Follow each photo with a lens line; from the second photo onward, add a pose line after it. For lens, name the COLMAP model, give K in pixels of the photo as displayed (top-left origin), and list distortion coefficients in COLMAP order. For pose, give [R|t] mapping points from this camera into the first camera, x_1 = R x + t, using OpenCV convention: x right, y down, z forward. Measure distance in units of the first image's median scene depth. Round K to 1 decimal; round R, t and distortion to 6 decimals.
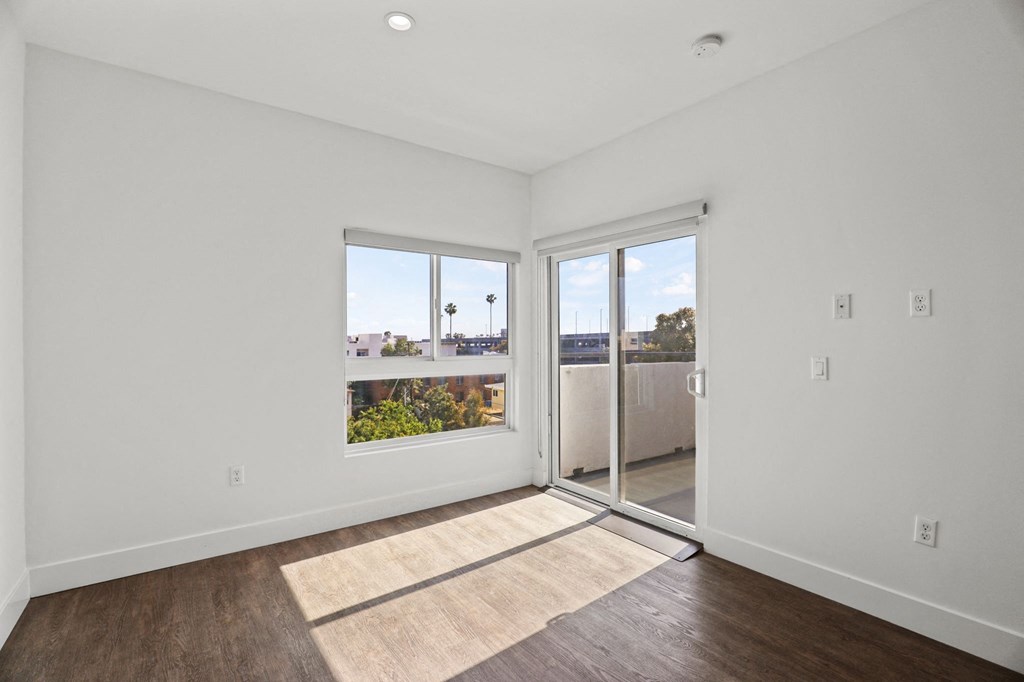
lens RADIAL K [[473.2, 0, 514.0], [0, 473.2, 340.6], [0, 0, 1]] dist [-0.026140, 0.000605]
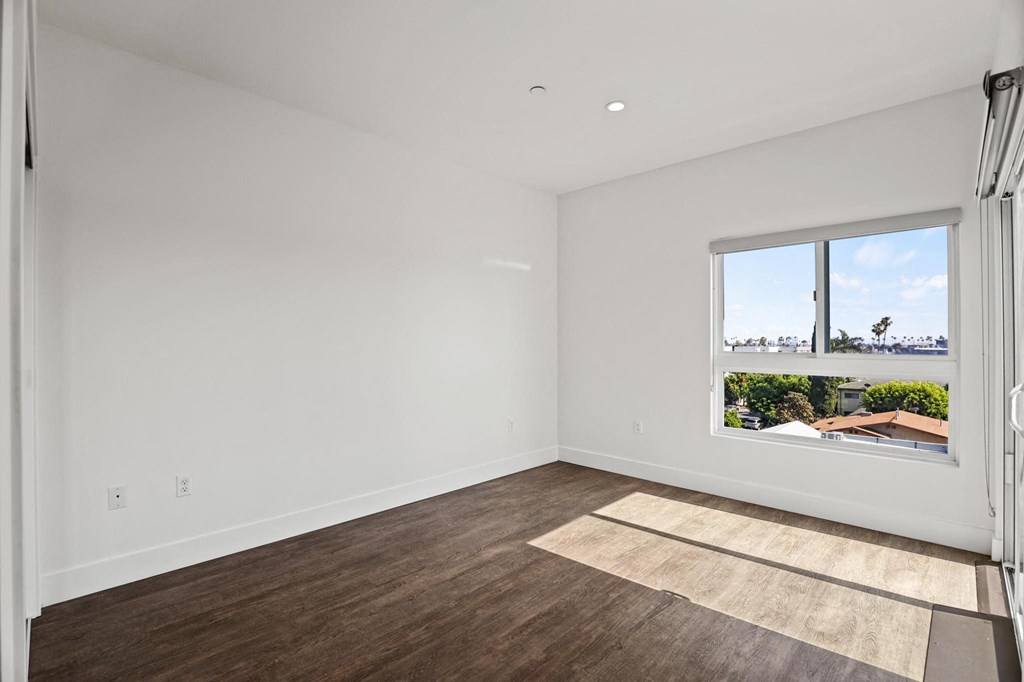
lens RADIAL K [[473.2, 0, 514.0], [0, 473.2, 340.6], [0, 0, 1]] dist [-0.026140, 0.000605]
pose [[0.155909, -0.003794, -0.987764, 0.574595], [-0.005324, 0.999975, -0.004681, 0.014141], [0.987757, 0.005989, 0.155885, 0.252799]]
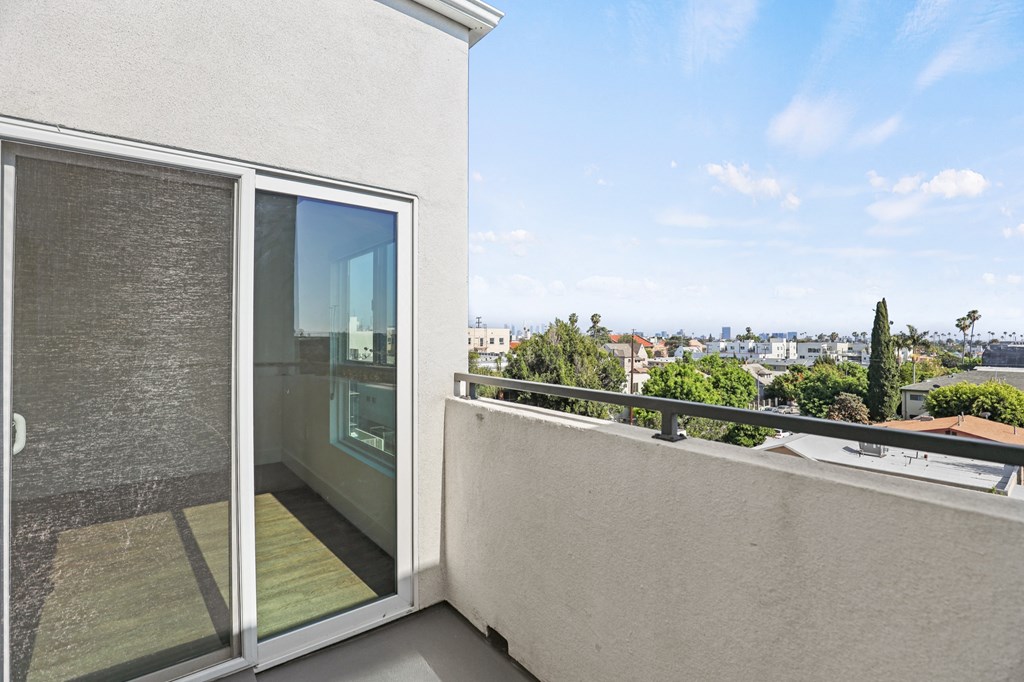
lens RADIAL K [[473.2, 0, 514.0], [0, 473.2, 340.6], [0, 0, 1]] dist [-0.026140, 0.000605]
pose [[0.023717, 0.006402, -0.999698, 0.653323], [-0.006097, 0.999962, 0.006259, -0.016168], [0.999700, 0.005947, 0.023755, 1.115957]]
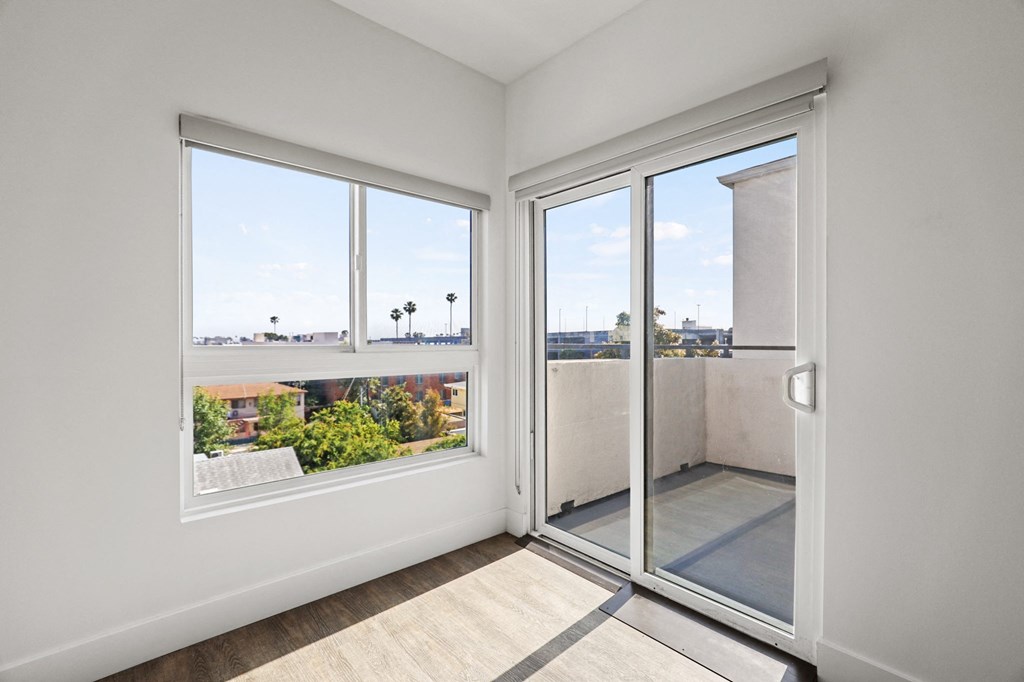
lens RADIAL K [[464.0, 0, 512.5], [0, 464.0, 345.1], [0, 0, 1]] dist [-0.006428, -0.000551]
pose [[0.996539, 0.001428, 0.083118, -0.009402], [-0.002345, 0.999937, 0.010938, 0.023534], [-0.083097, -0.011095, 0.996480, 0.329691]]
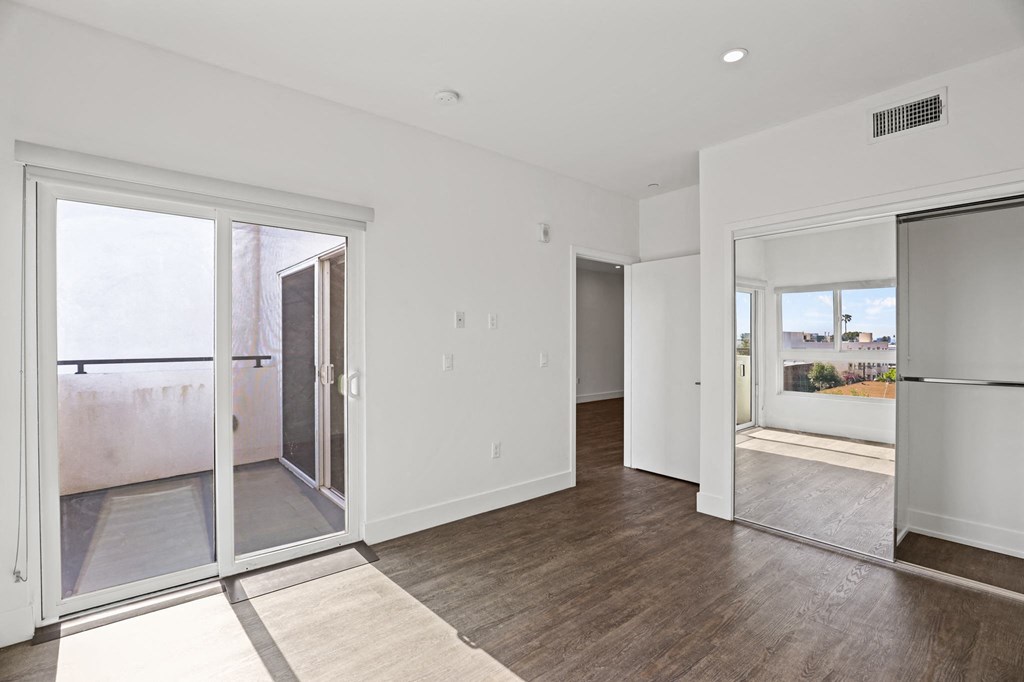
lens RADIAL K [[464.0, 0, 512.5], [0, 464.0, 345.1], [0, 0, 1]] dist [-0.006428, -0.000551]
pose [[-0.045074, -0.006305, 0.998964, -0.441323], [0.004348, 0.999969, 0.006507, -0.000603], [-0.998974, 0.004636, -0.045046, 0.502342]]
